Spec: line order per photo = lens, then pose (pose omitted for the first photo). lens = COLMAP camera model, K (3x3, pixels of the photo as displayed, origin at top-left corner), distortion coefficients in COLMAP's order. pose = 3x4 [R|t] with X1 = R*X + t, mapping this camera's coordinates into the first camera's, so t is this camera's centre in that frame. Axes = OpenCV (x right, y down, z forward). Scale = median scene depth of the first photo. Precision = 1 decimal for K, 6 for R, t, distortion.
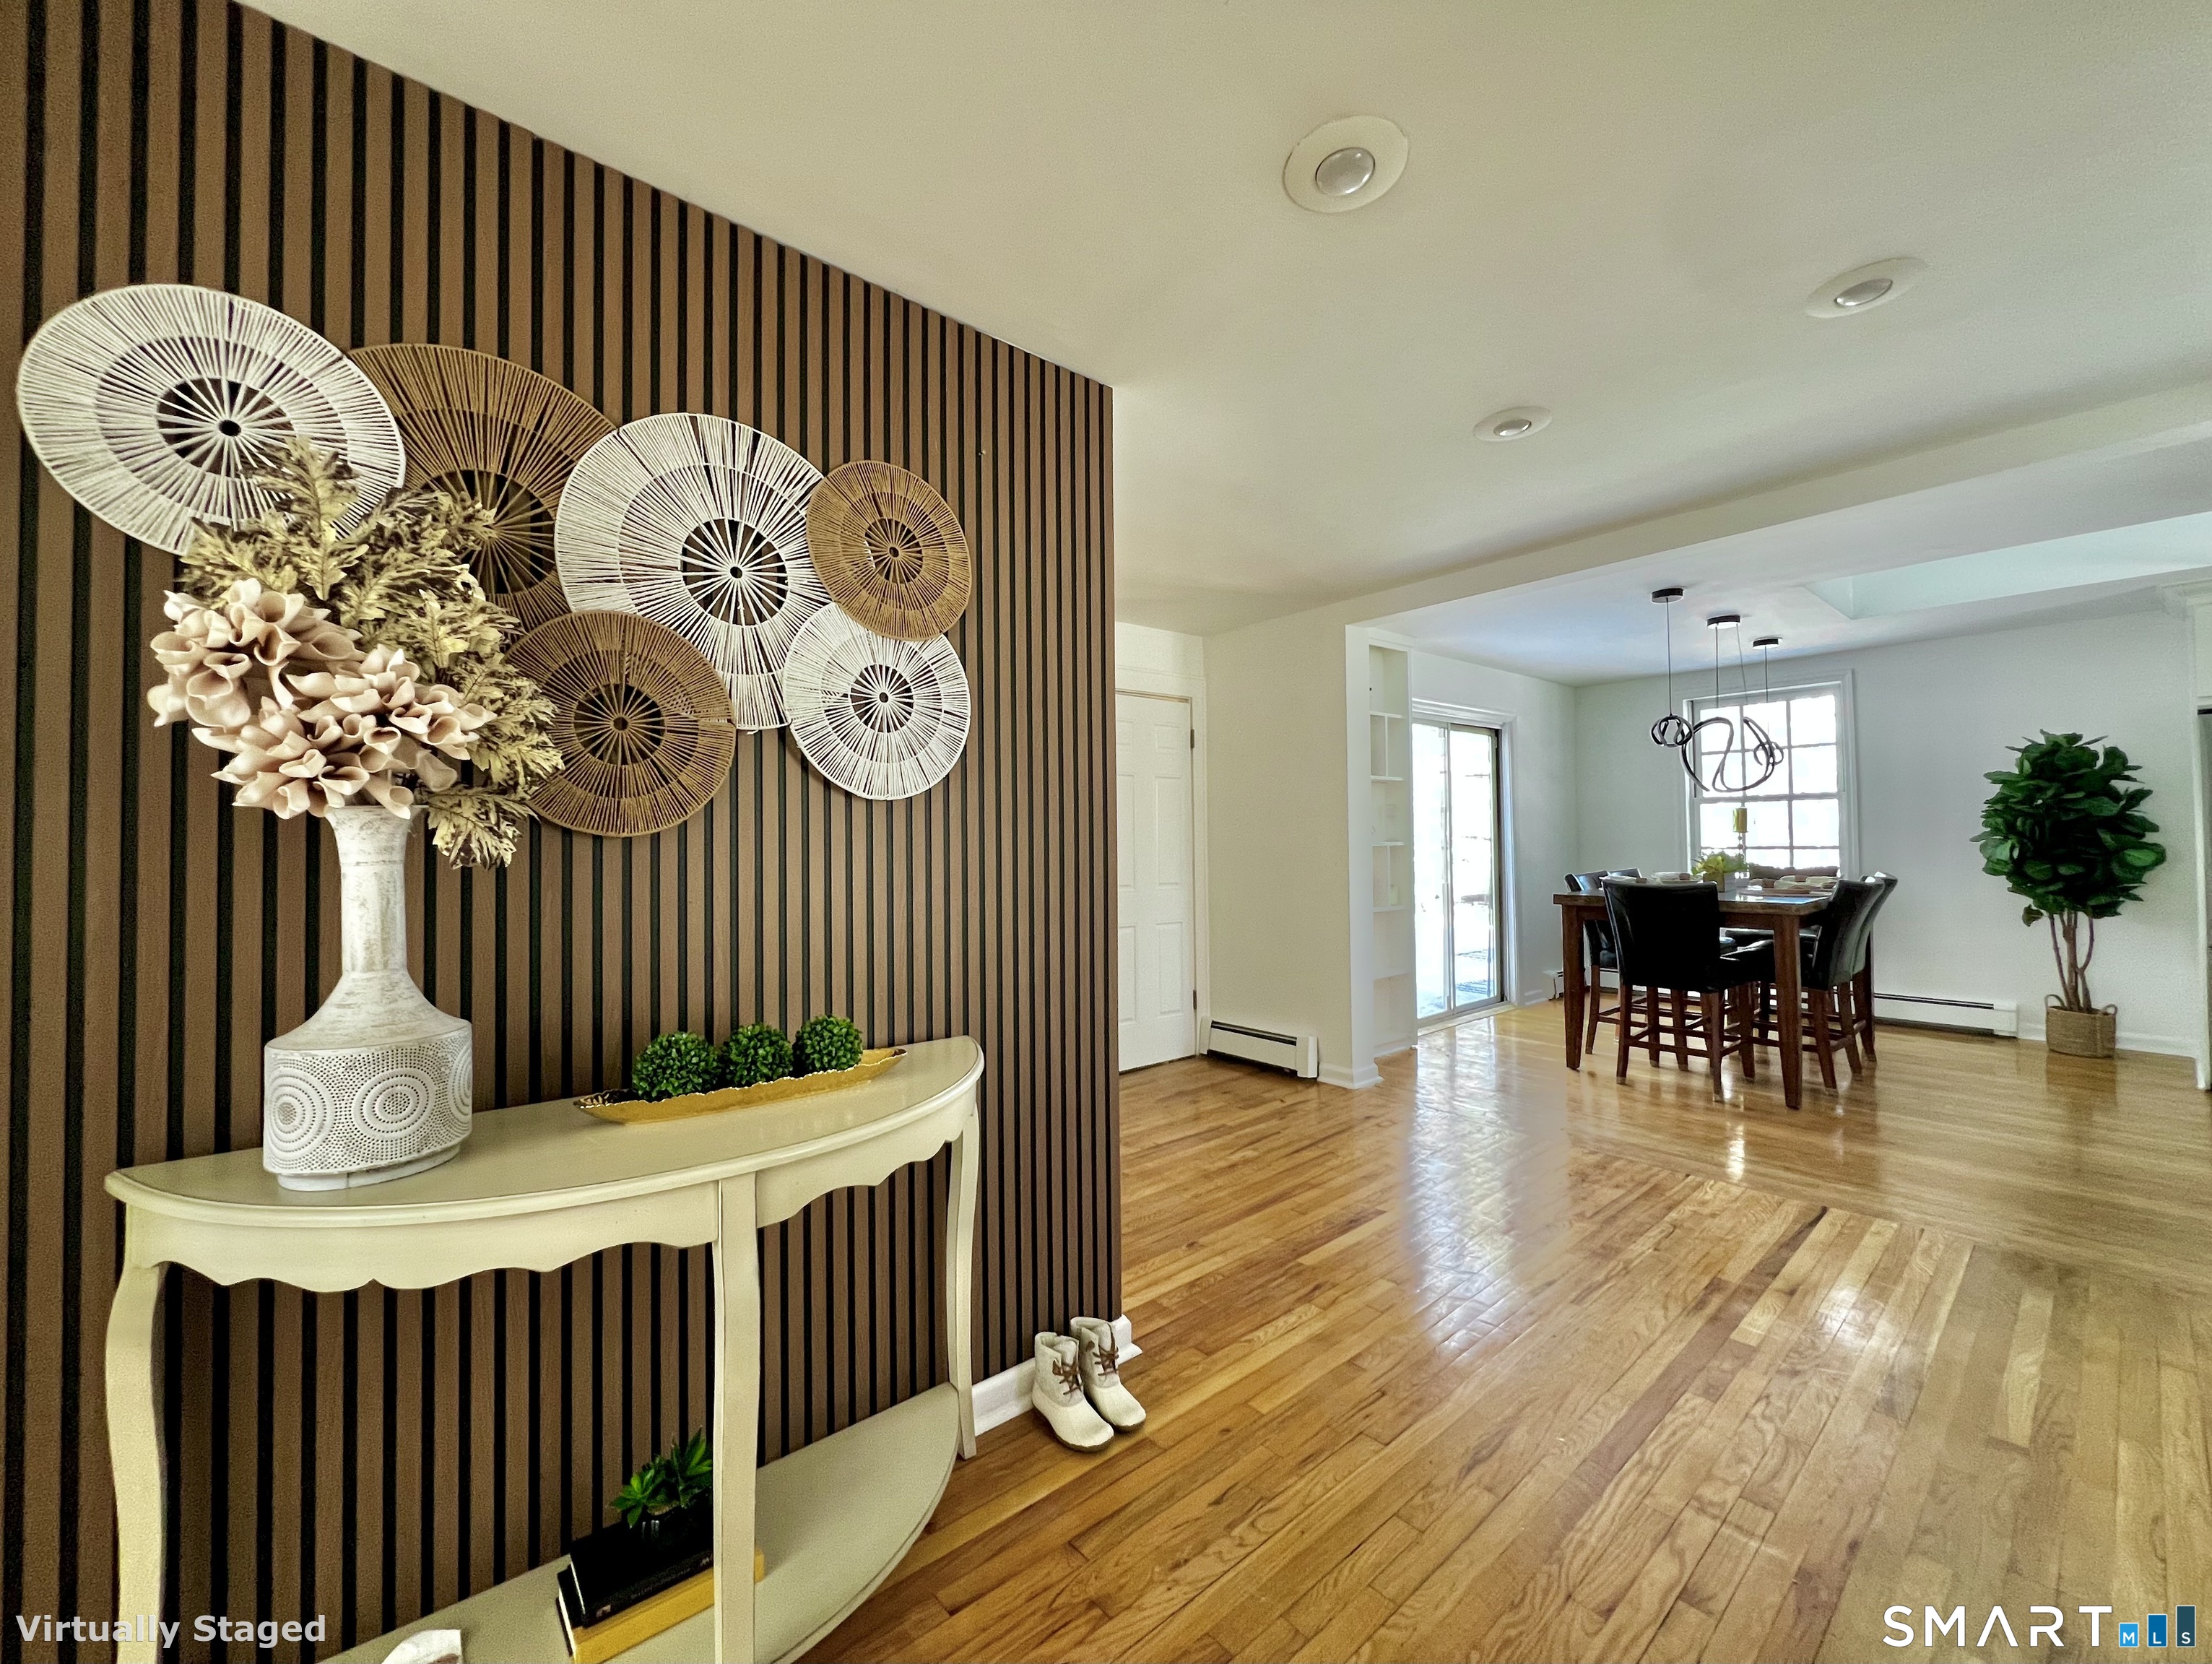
lens RADIAL K [[889.4, 0, 1112.0], [0, 889.4, 823.8], [0, 0, 1]] dist [-0.001849, 0.000506]
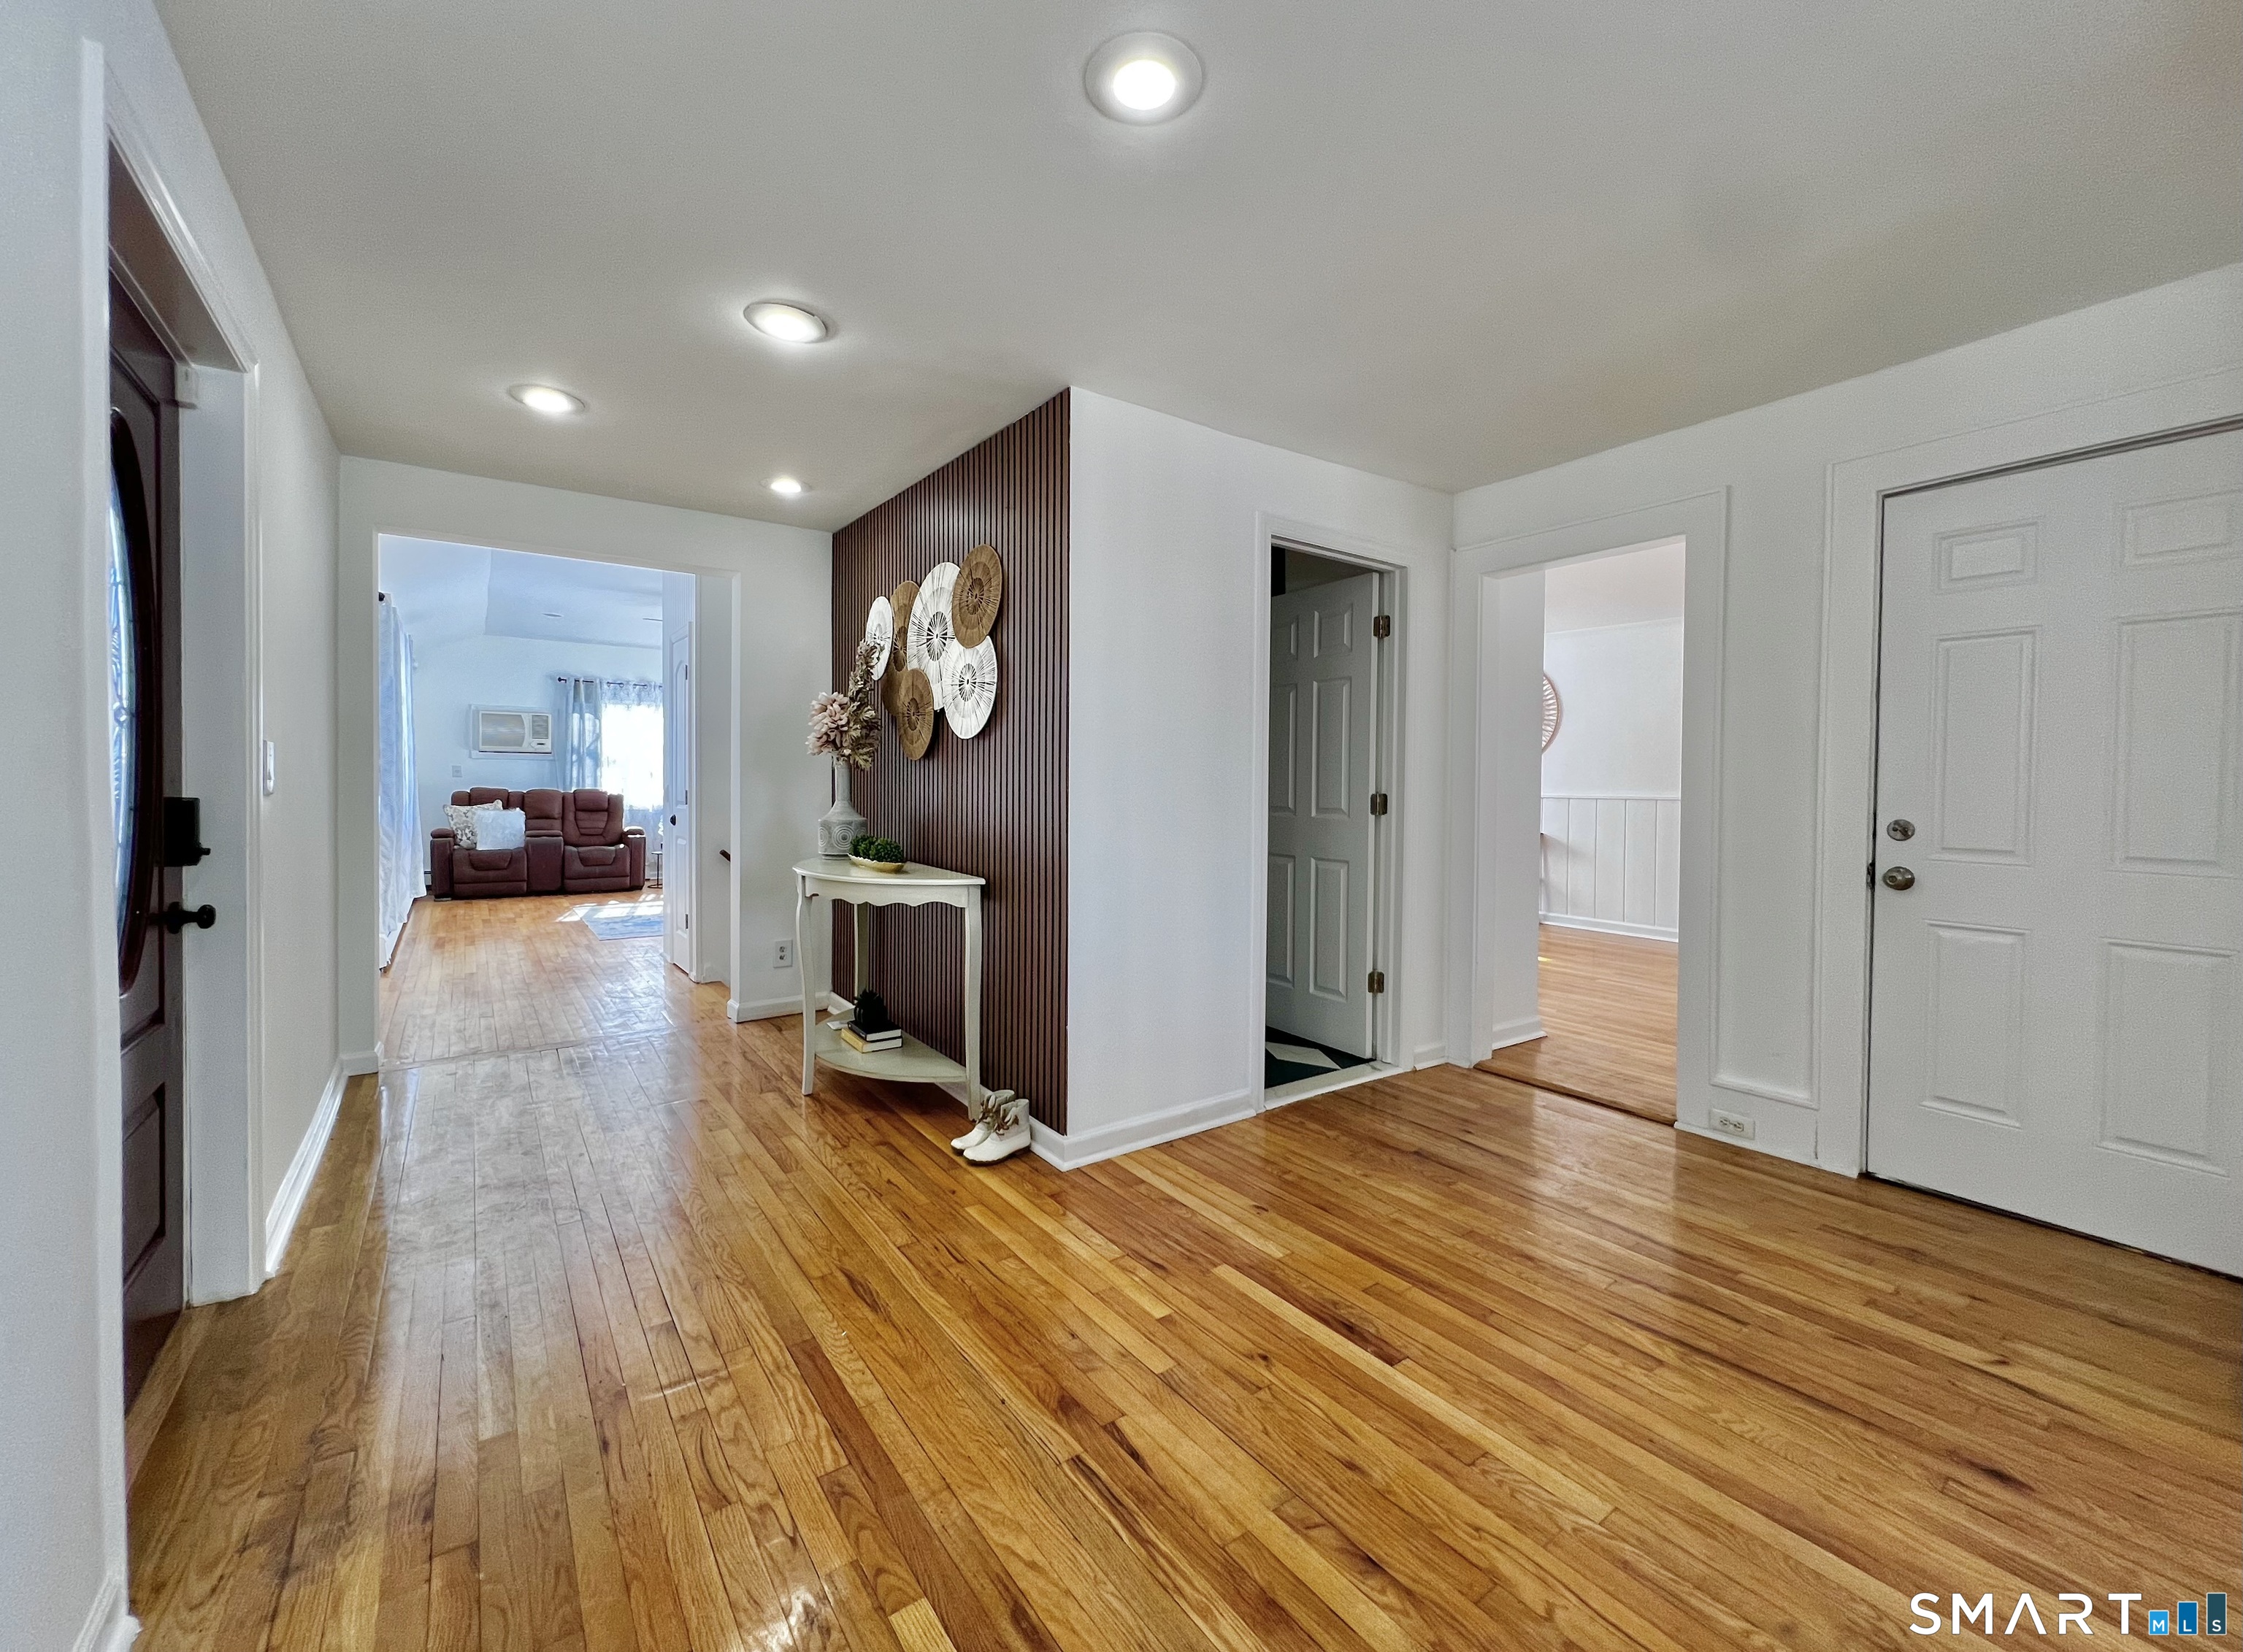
lens RADIAL K [[913.6, 0, 1127.4], [0, 913.6, 803.1], [0, 0, 1]] dist [0.001072, 0.000106]
pose [[-0.085942, 0.027700, -0.995915, 1.312754], [0.012284, 0.999567, 0.026741, 0.049338], [0.996224, -0.009935, -0.086245, 1.235823]]
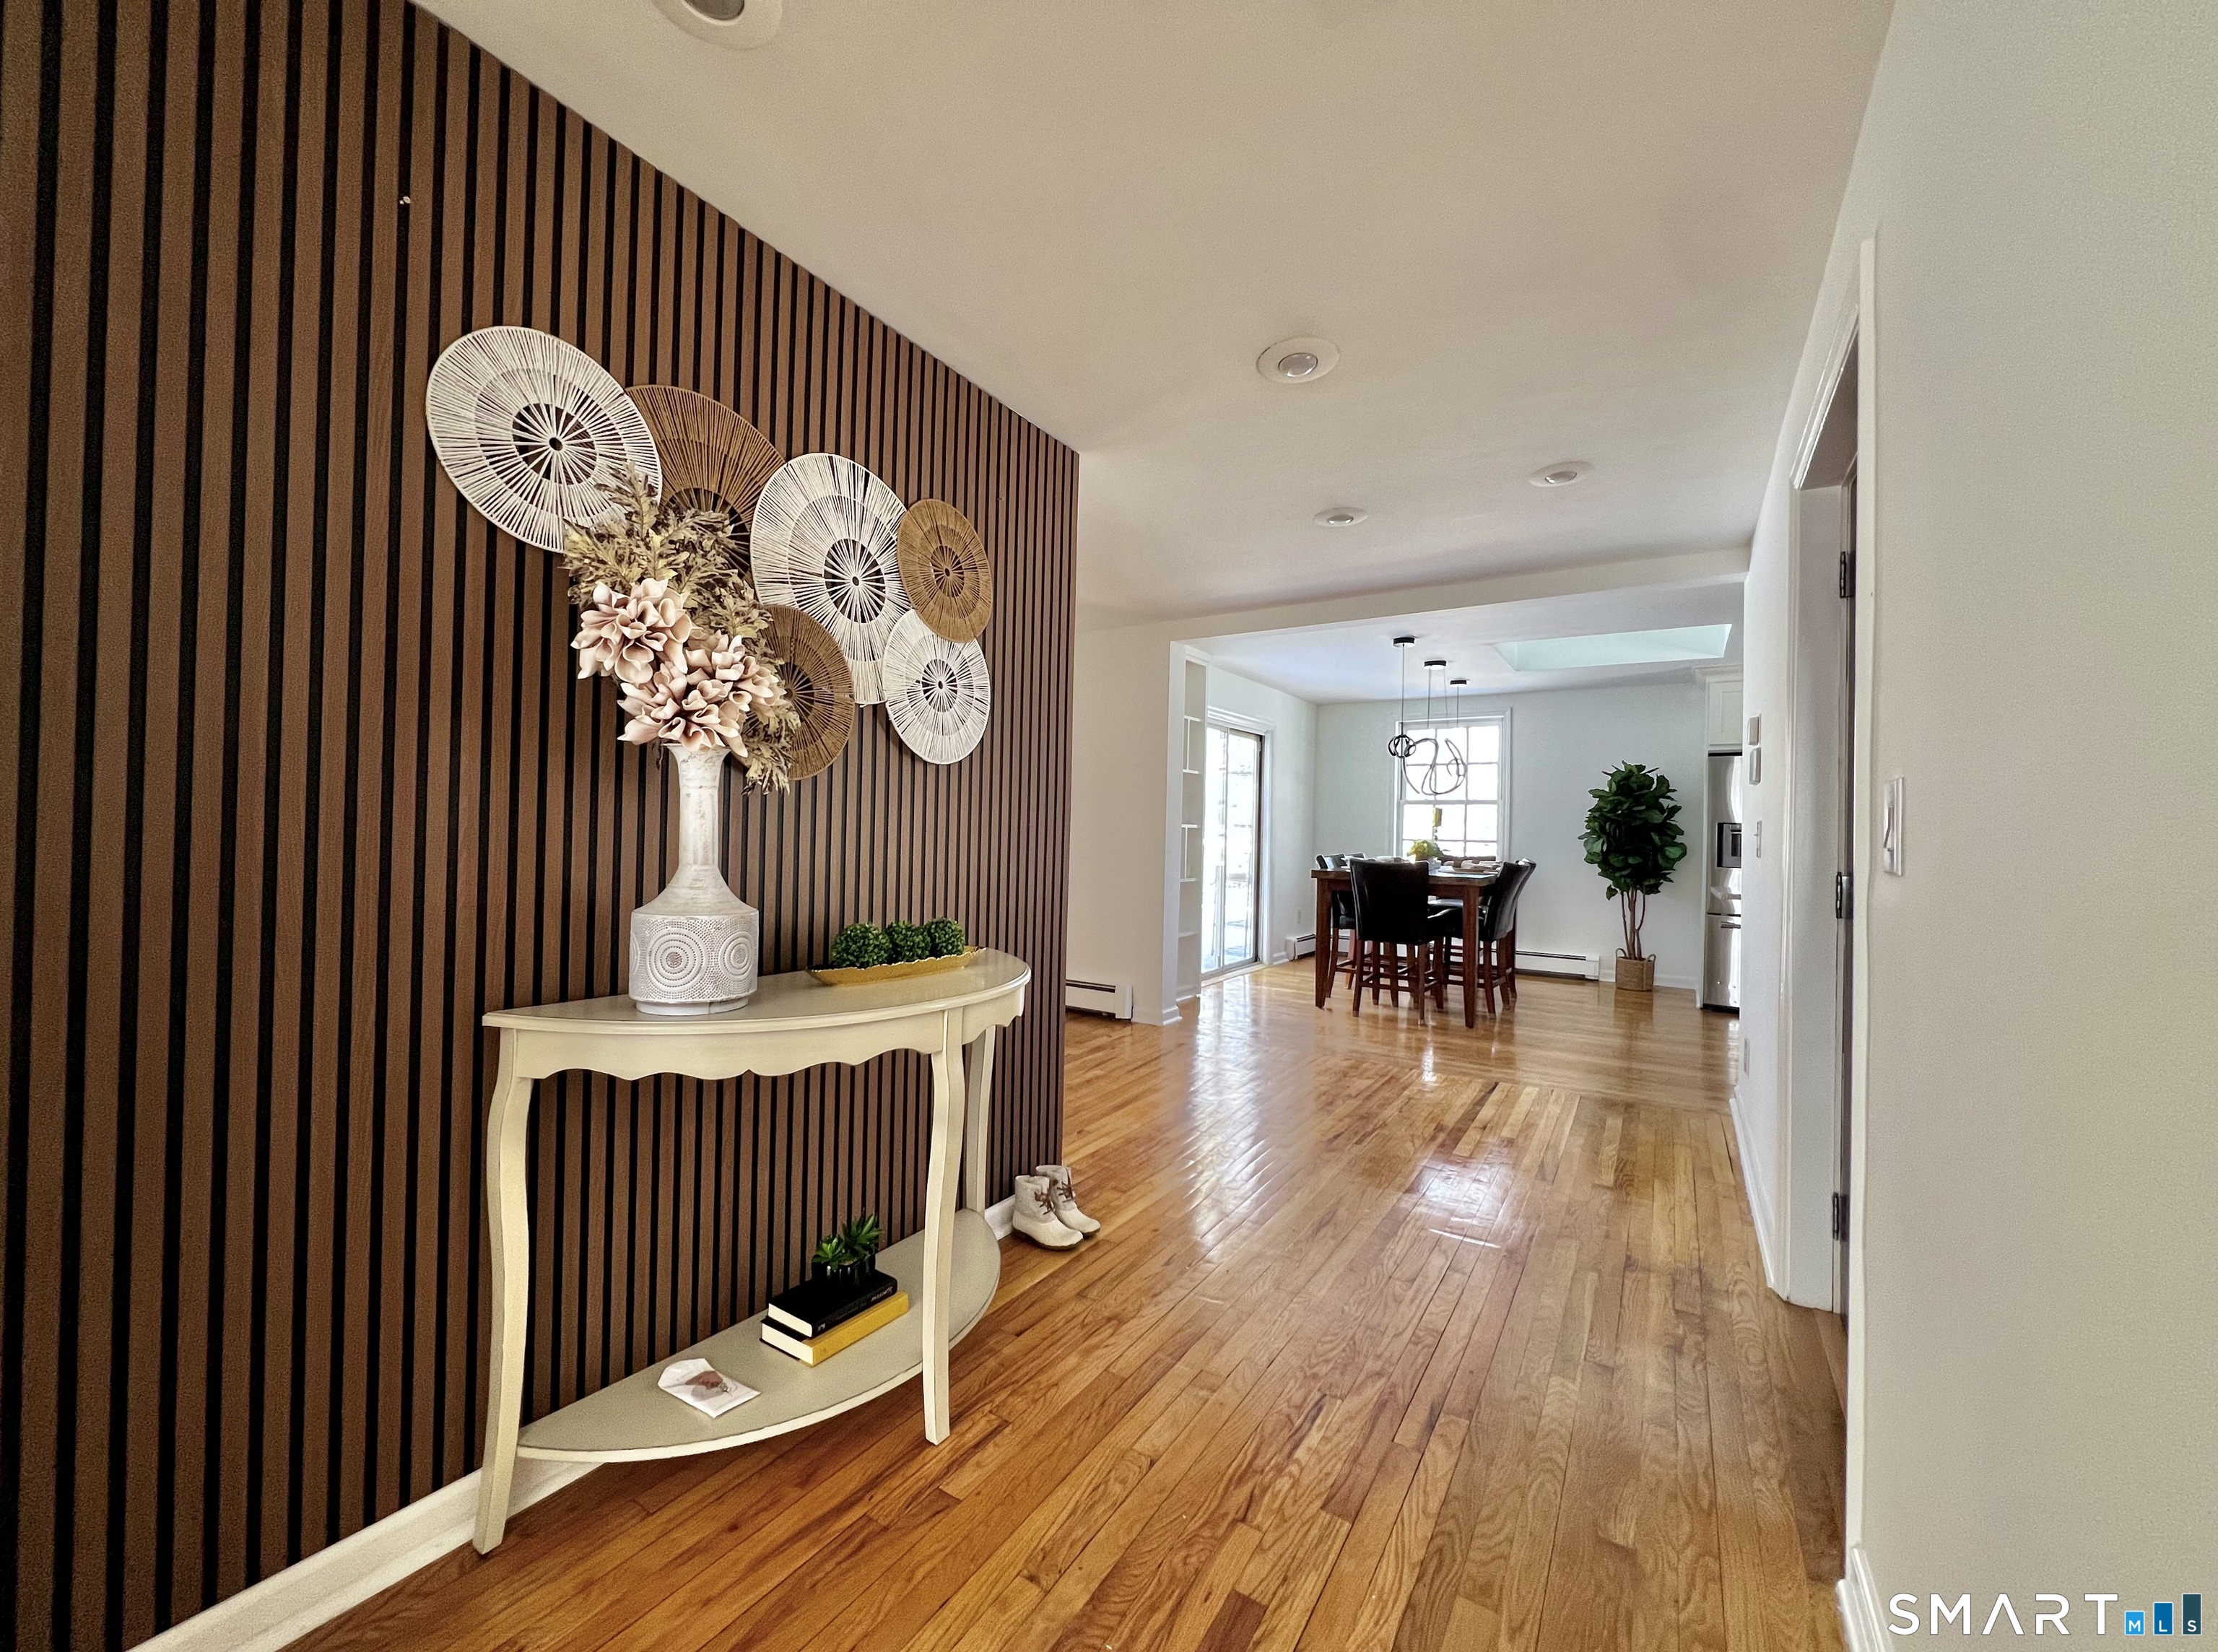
lens RADIAL K [[883.8, 0, 1112.0], [0, 883.8, 824.8], [0, 0, 1]] dist [-0.000628, 0.000458]
pose [[0.955873, 0.035198, 0.291664, -0.322906], [-0.039870, 0.999154, 0.010089, 0.032634], [-0.291062, -0.021272, 0.956468, -0.259331]]
